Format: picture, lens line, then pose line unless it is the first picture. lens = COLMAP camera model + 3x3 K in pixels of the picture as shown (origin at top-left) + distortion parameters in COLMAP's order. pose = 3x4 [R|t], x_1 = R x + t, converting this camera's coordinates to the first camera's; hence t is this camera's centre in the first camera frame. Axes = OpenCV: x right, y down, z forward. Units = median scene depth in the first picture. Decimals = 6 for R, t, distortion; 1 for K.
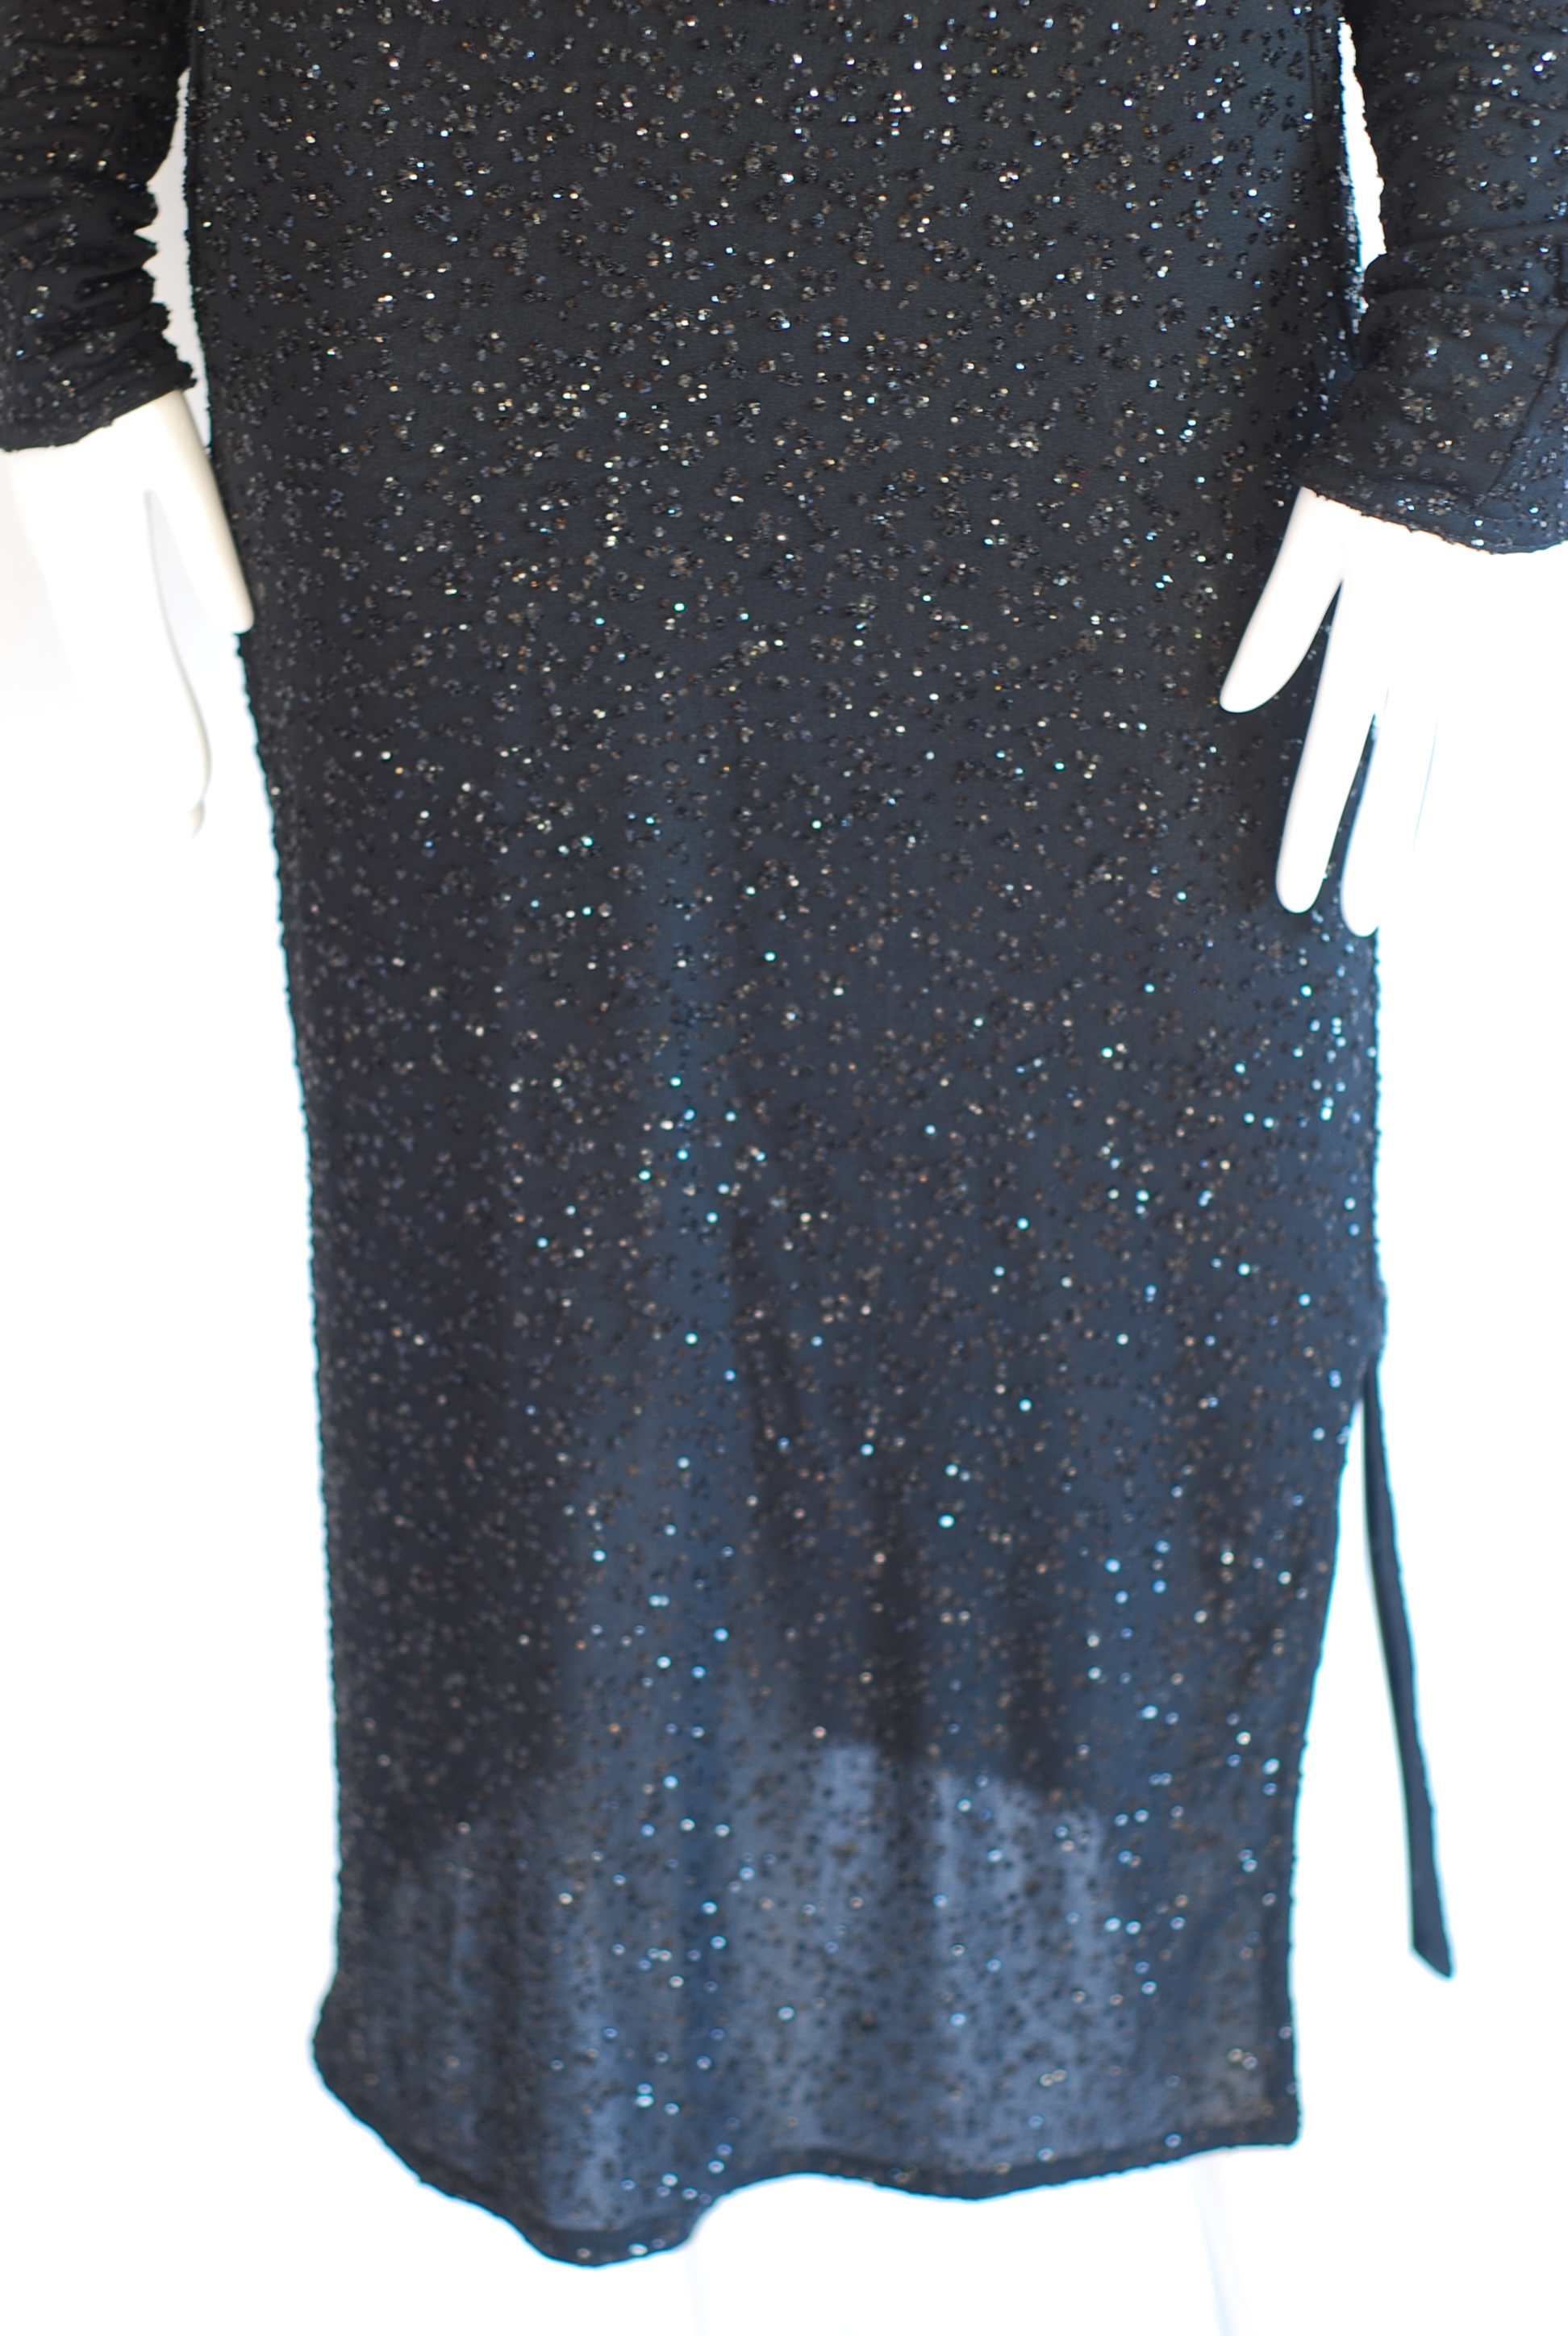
lens RADIAL K [[5247.2, 0, 781.4], [0, 5247.2, 1172.6], [0, 0, 1]] dist [-0.043204, 0.000000]
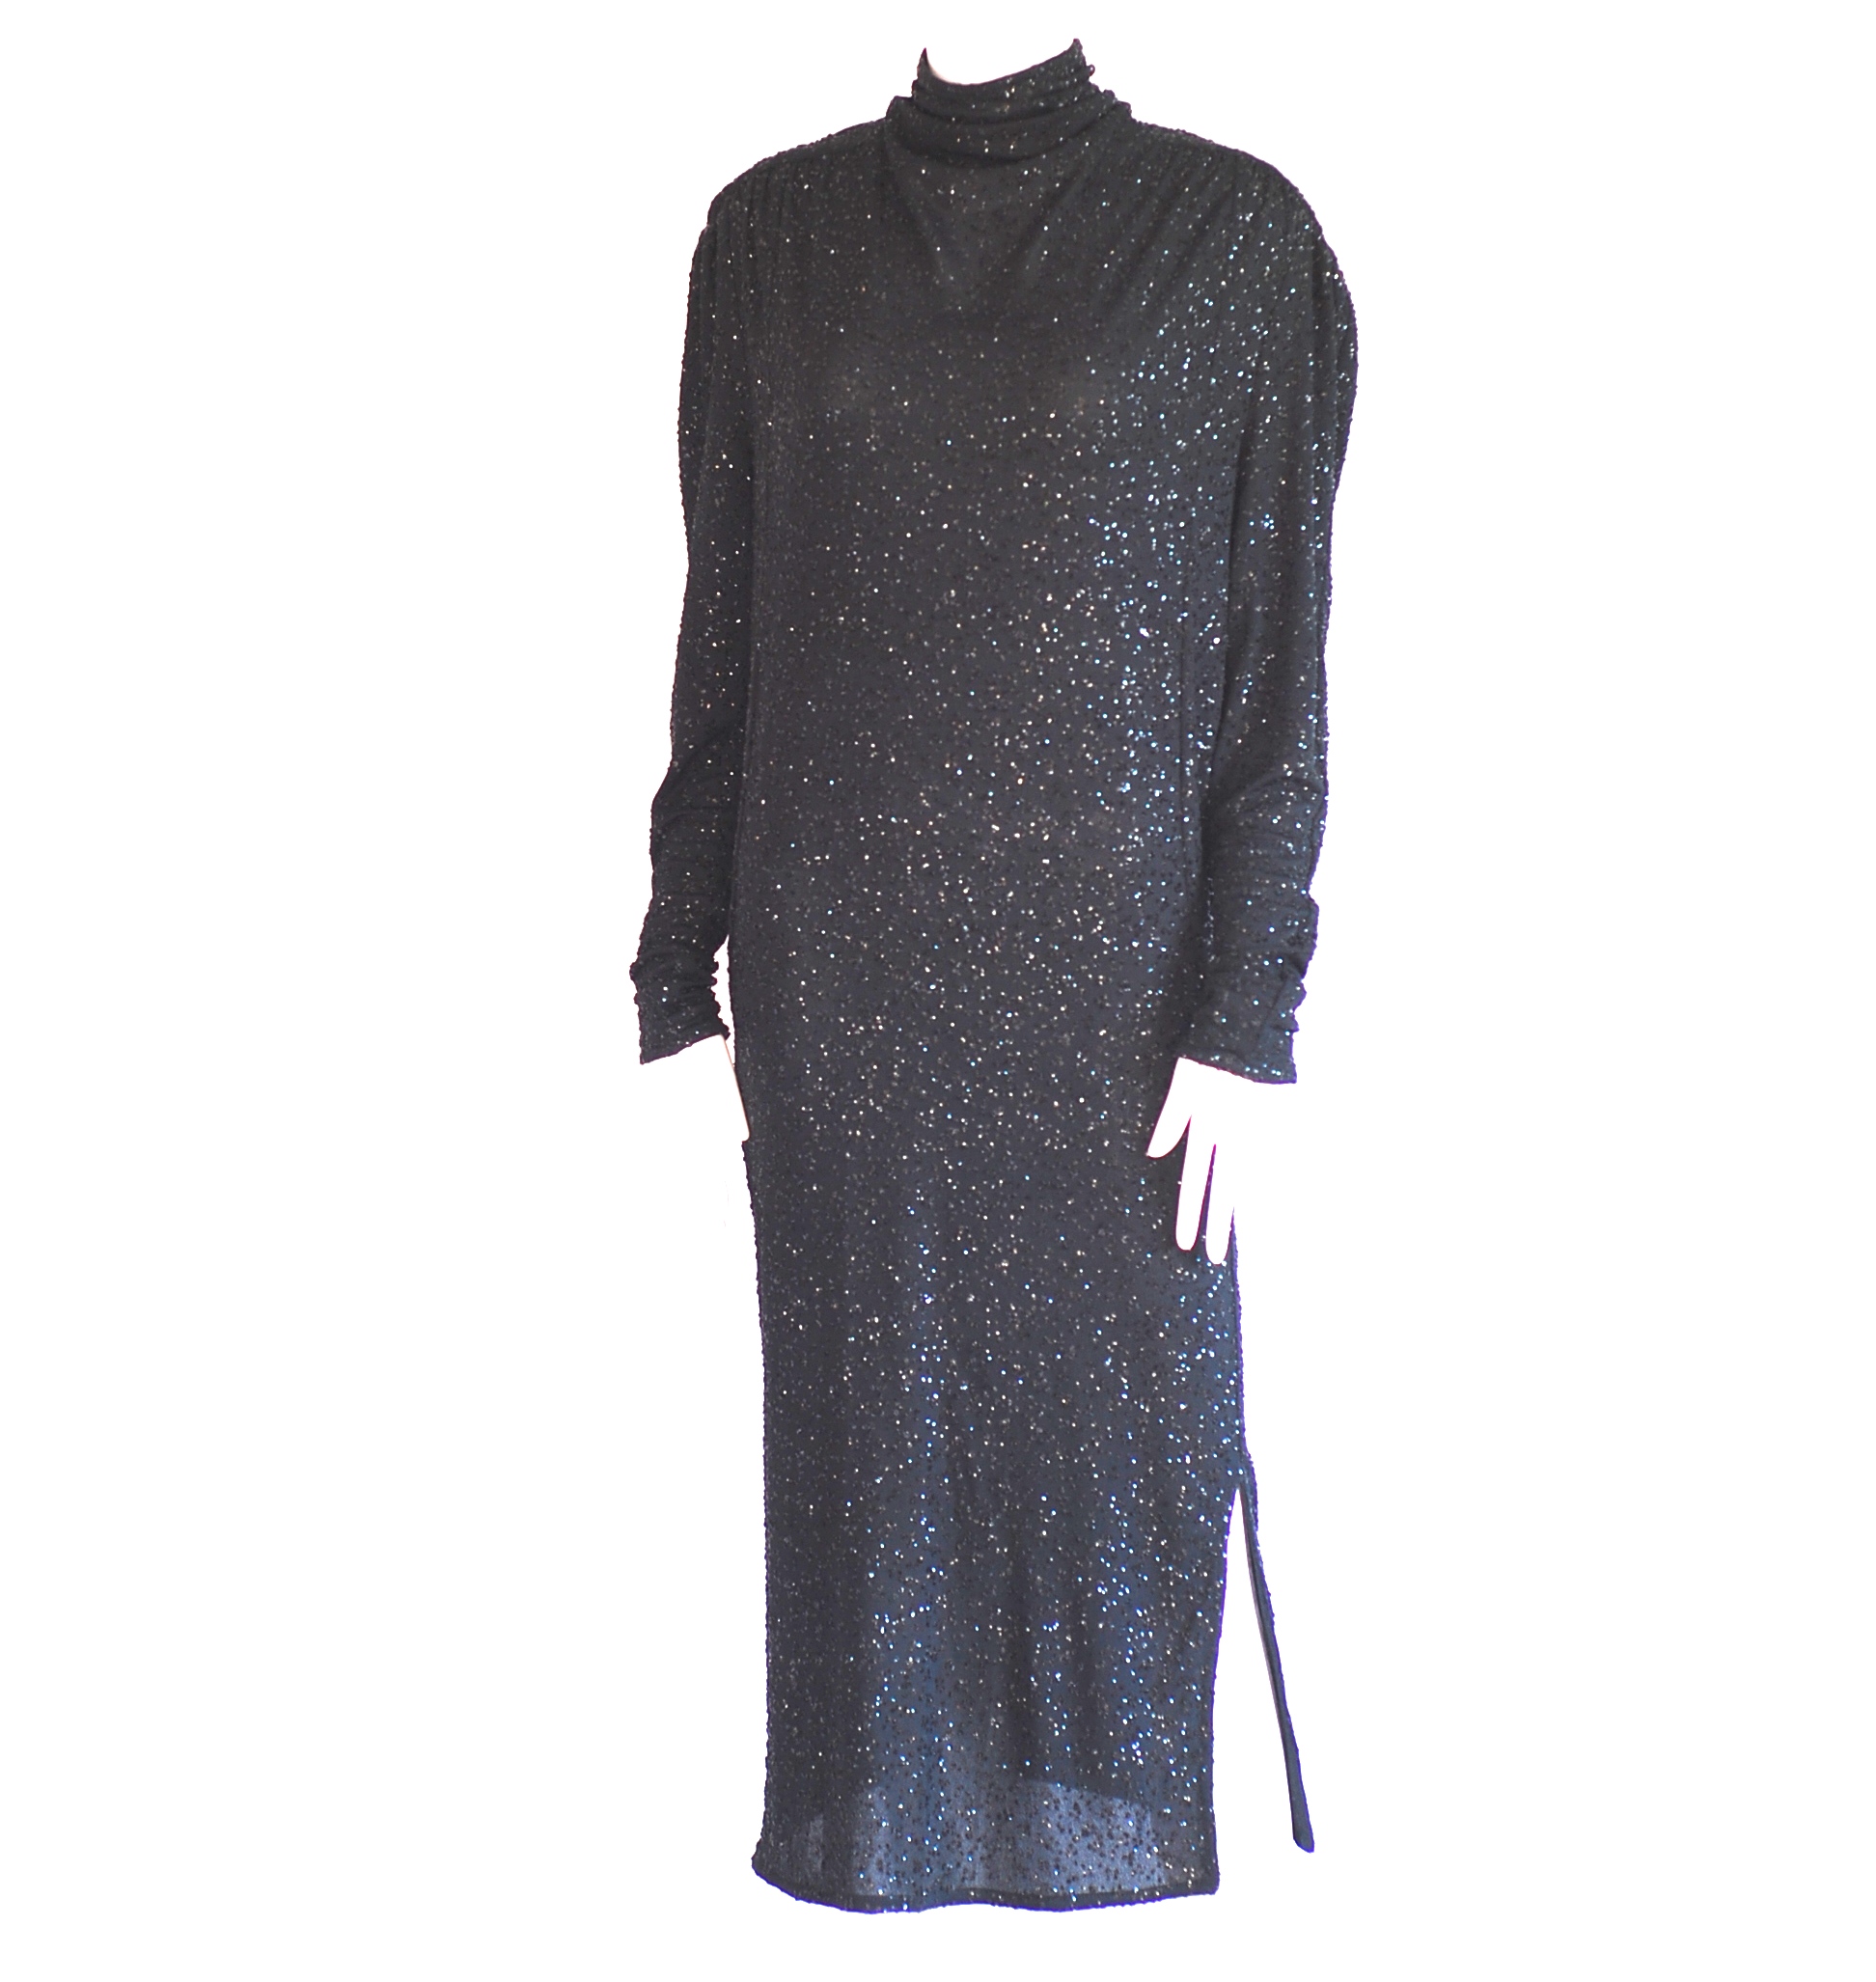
lens RADIAL K [[5084.8, 0, 938.8], [0, 5084.8, 989.6], [0, 0, 1]] dist [0.010397, 0.000000]
pose [[0.993630, 0.011221, -0.112128, 0.235409], [-0.045552, 0.950108, -0.308578, 0.526956], [0.103071, 0.311720, 0.944567, -1.141088]]
